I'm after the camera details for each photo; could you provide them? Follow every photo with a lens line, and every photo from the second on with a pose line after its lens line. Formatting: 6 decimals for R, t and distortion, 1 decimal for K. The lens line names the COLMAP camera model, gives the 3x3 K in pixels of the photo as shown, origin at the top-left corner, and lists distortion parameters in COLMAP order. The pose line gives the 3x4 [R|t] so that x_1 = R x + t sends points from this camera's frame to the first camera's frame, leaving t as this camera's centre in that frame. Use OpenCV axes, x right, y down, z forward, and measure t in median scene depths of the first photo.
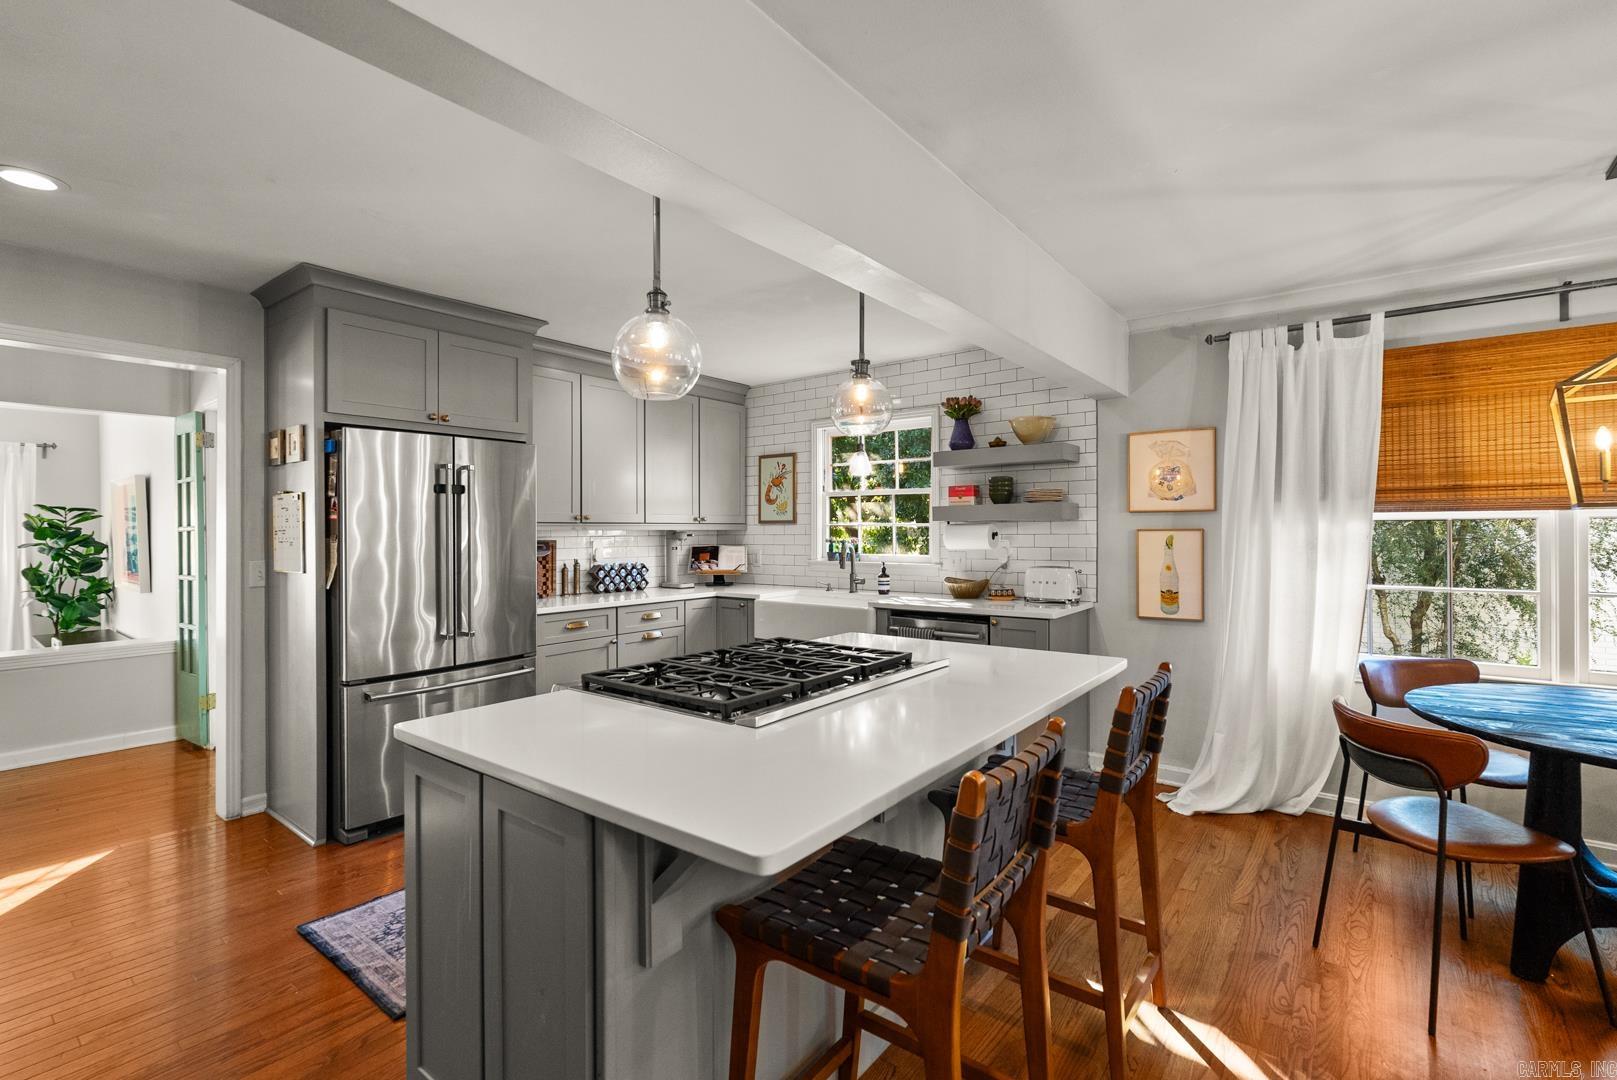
lens RADIAL K [[720.6, 0, 834.9], [0, 720.6, 533.9], [0, 0, 1]] dist [-0.010760, 0.000136]
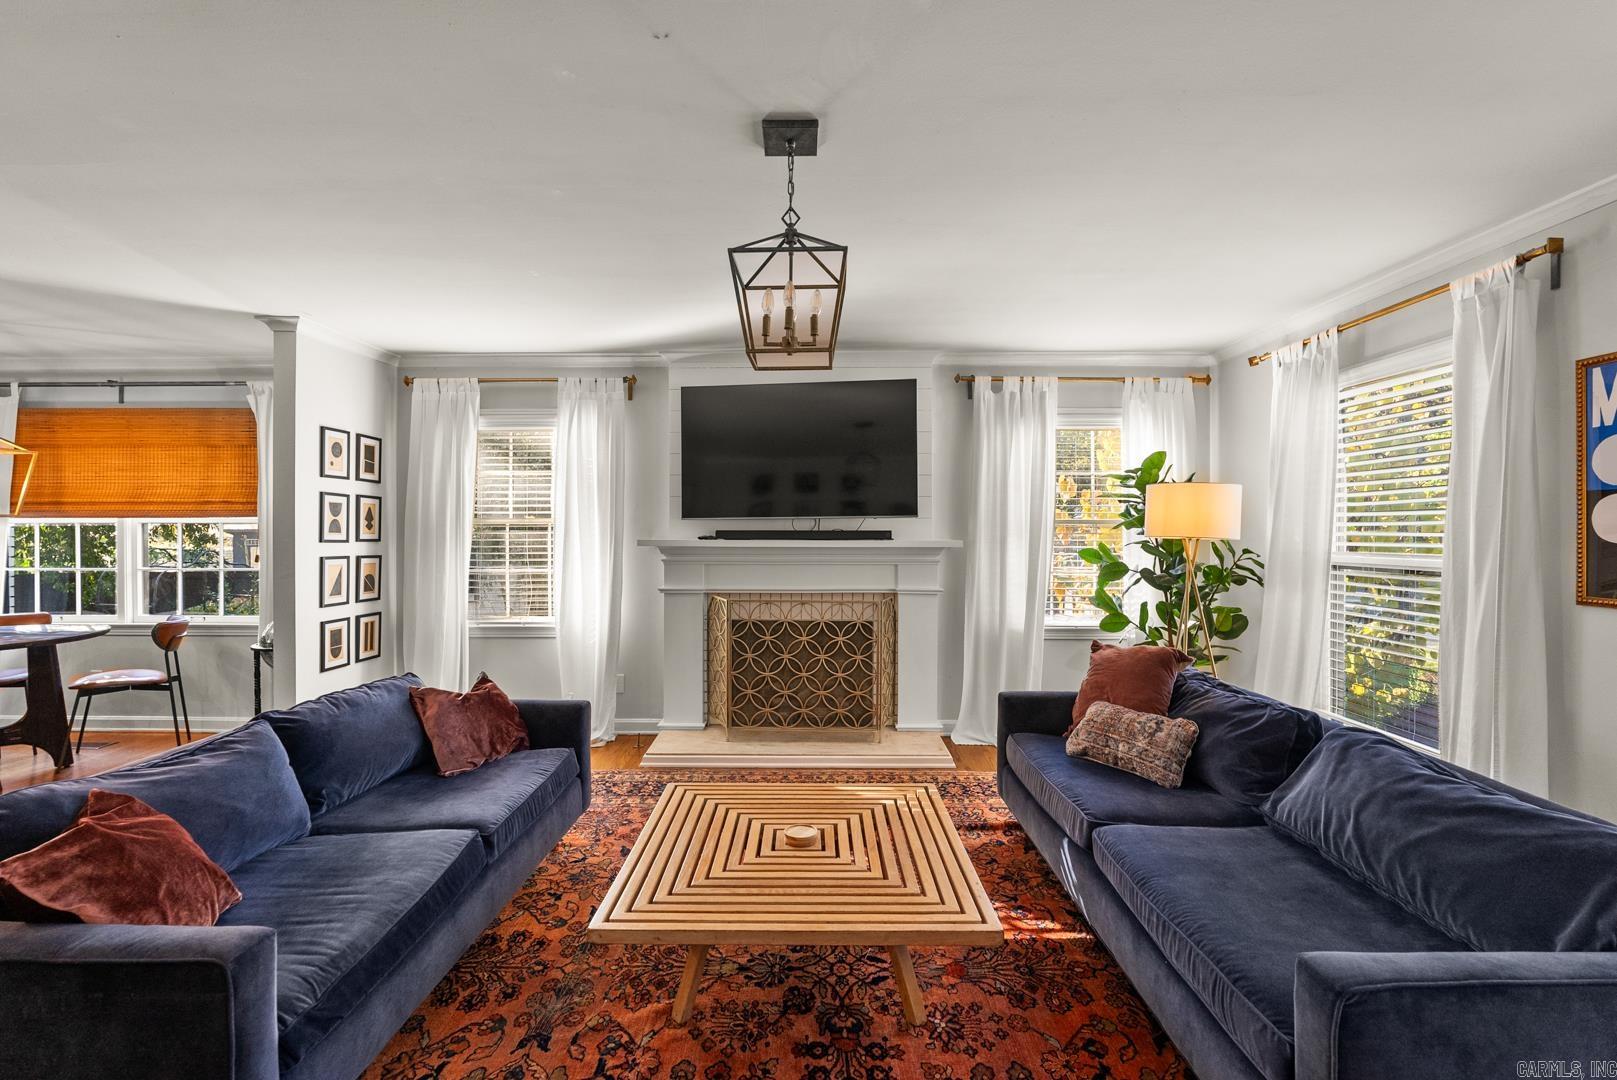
lens RADIAL K [[720.6, 0, 810.2], [0, 720.6, 539.3], [0, 0, 1]] dist [-0.010760, 0.000136]
pose [[0.799947, -0.003832, 0.600058, 1.000842], [-0.003656, 0.999930, 0.011259, -0.006861], [-0.600059, -0.011200, 0.799877, -0.981682]]
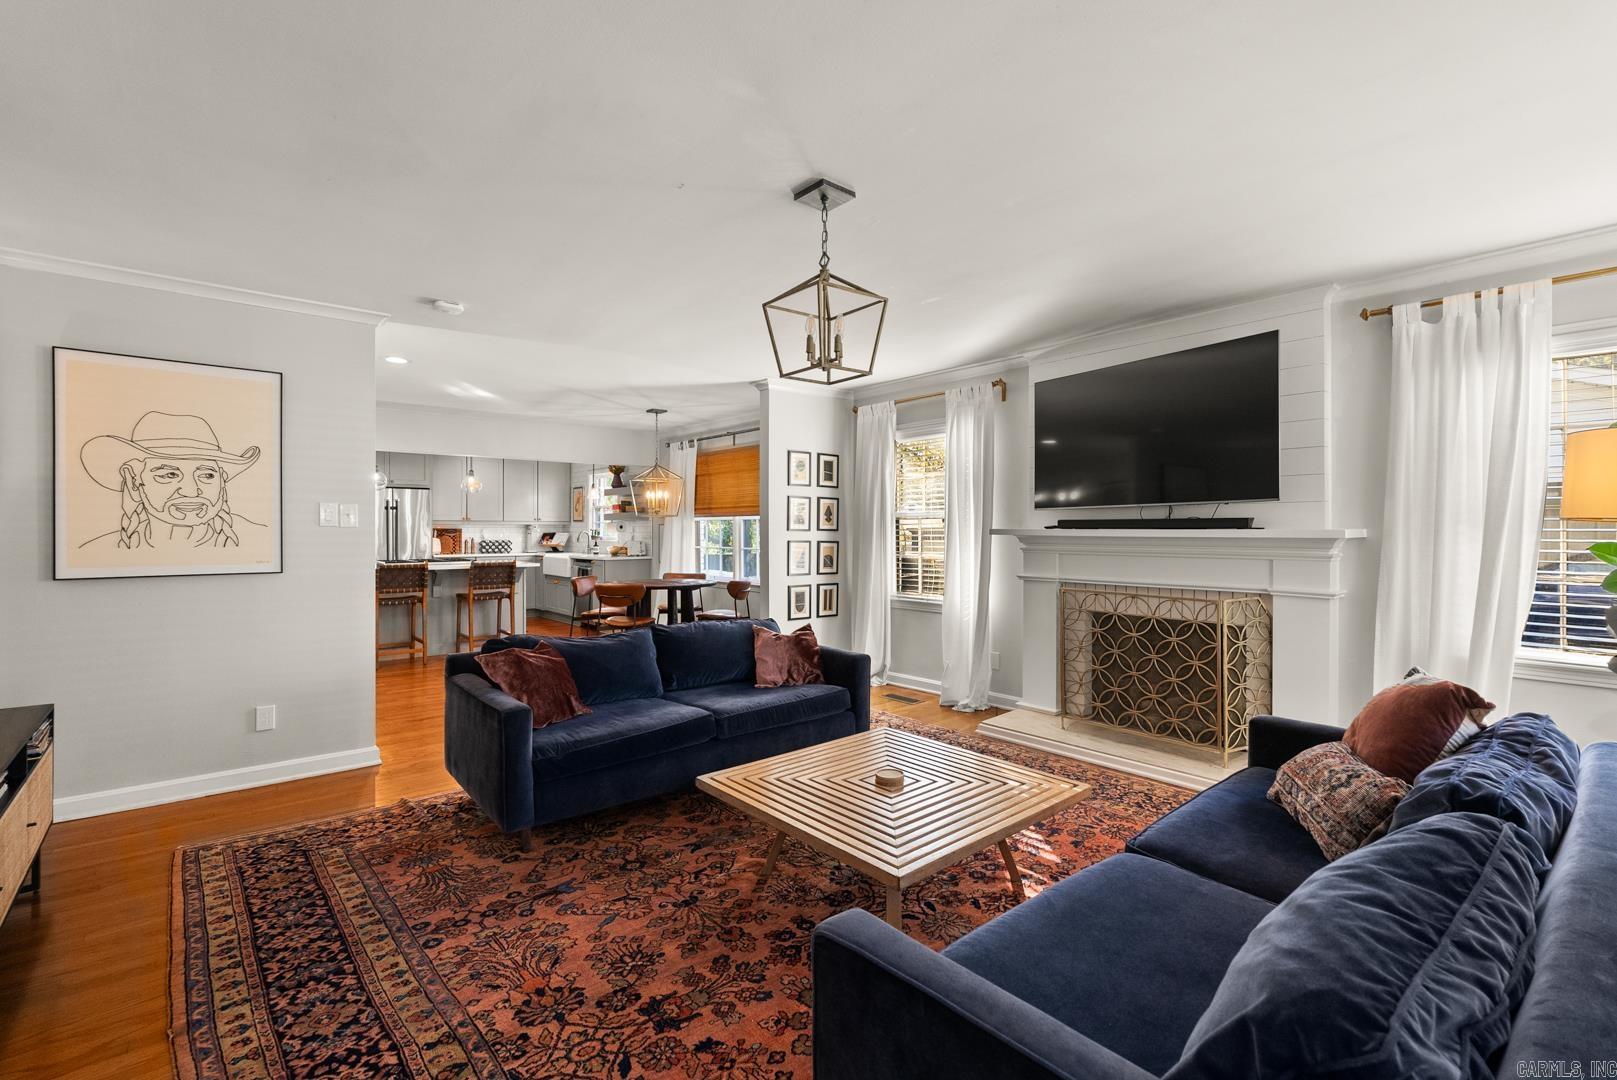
lens RADIAL K [[720.6, 0, 816.3], [0, 720.6, 539.7], [0, 0, 1]] dist [-0.010760, 0.000136]
pose [[0.977348, 0.004711, -0.211587, 1.449827], [-0.001474, 0.999879, 0.015456, 0.007861], [0.211634, -0.014794, 0.977237, -1.200022]]
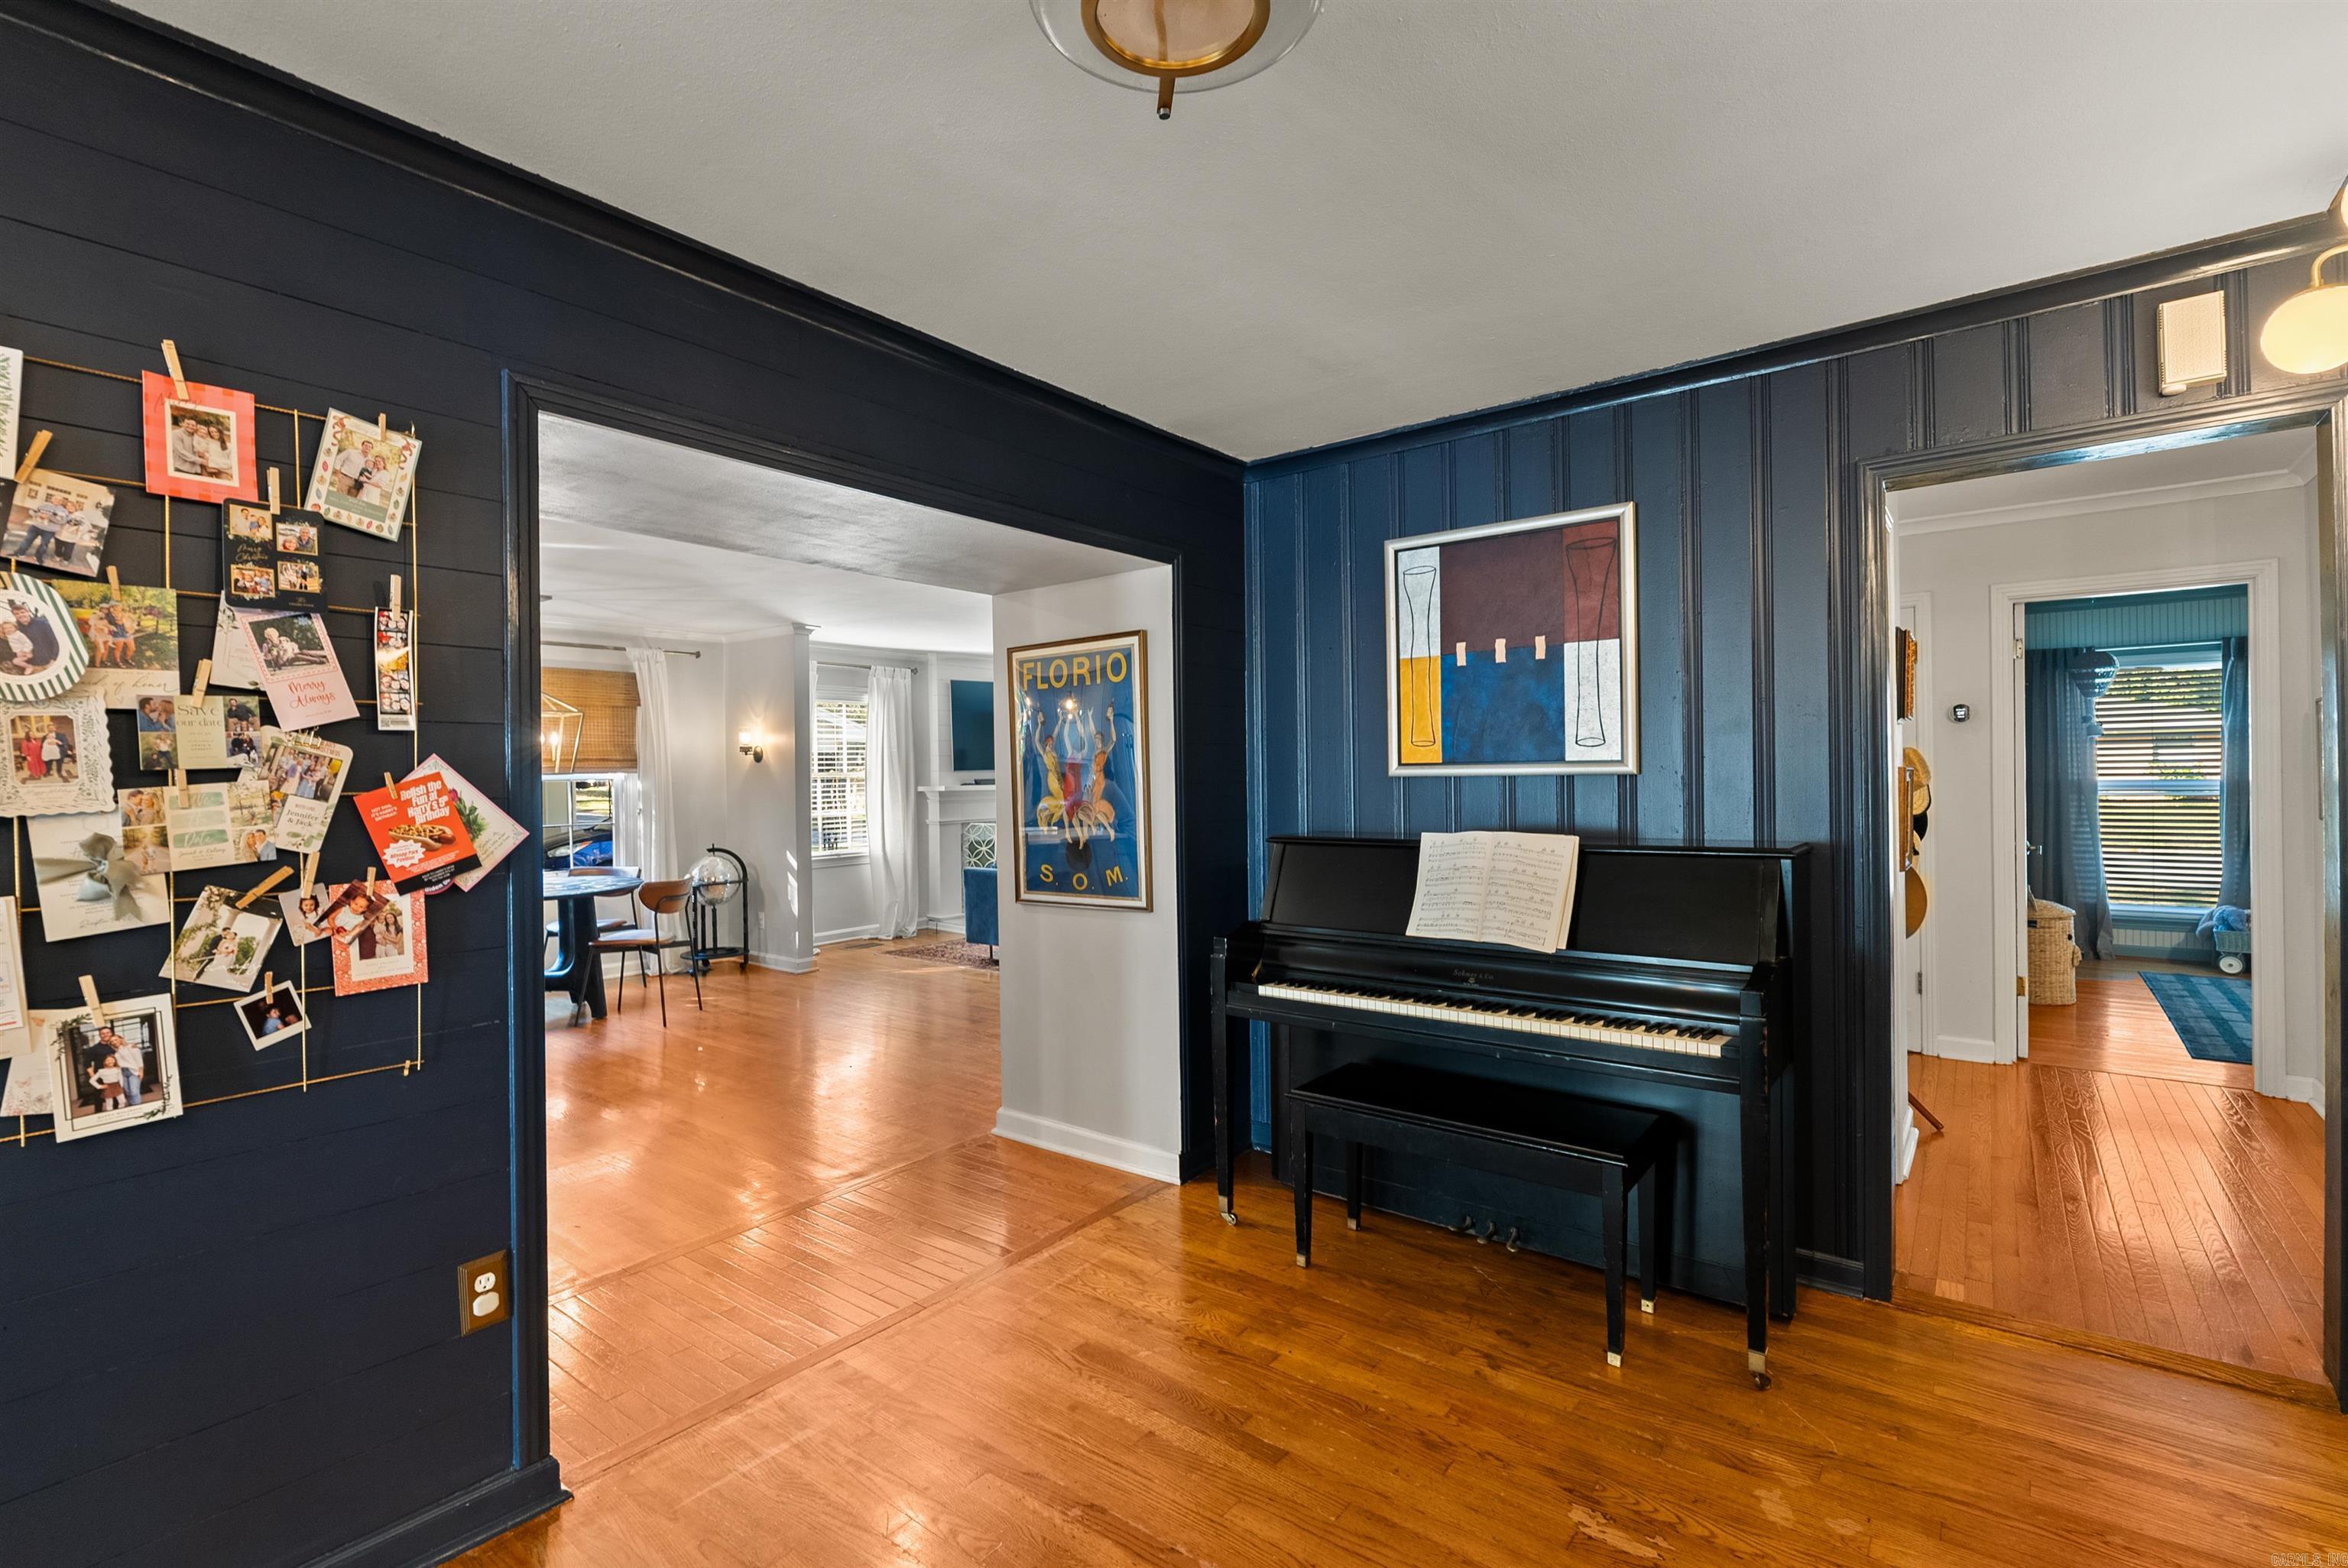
lens RADIAL K [[1046.2, 0, 1177.5], [0, 1046.2, 772.9], [0, 0, 1]] dist [-0.010760, 0.000136]
pose [[0.004736, -0.003151, 0.999984, -0.923074], [0.021547, 0.999763, 0.003048, -0.018018], [-0.999757, 0.021532, 0.004803, -0.419206]]
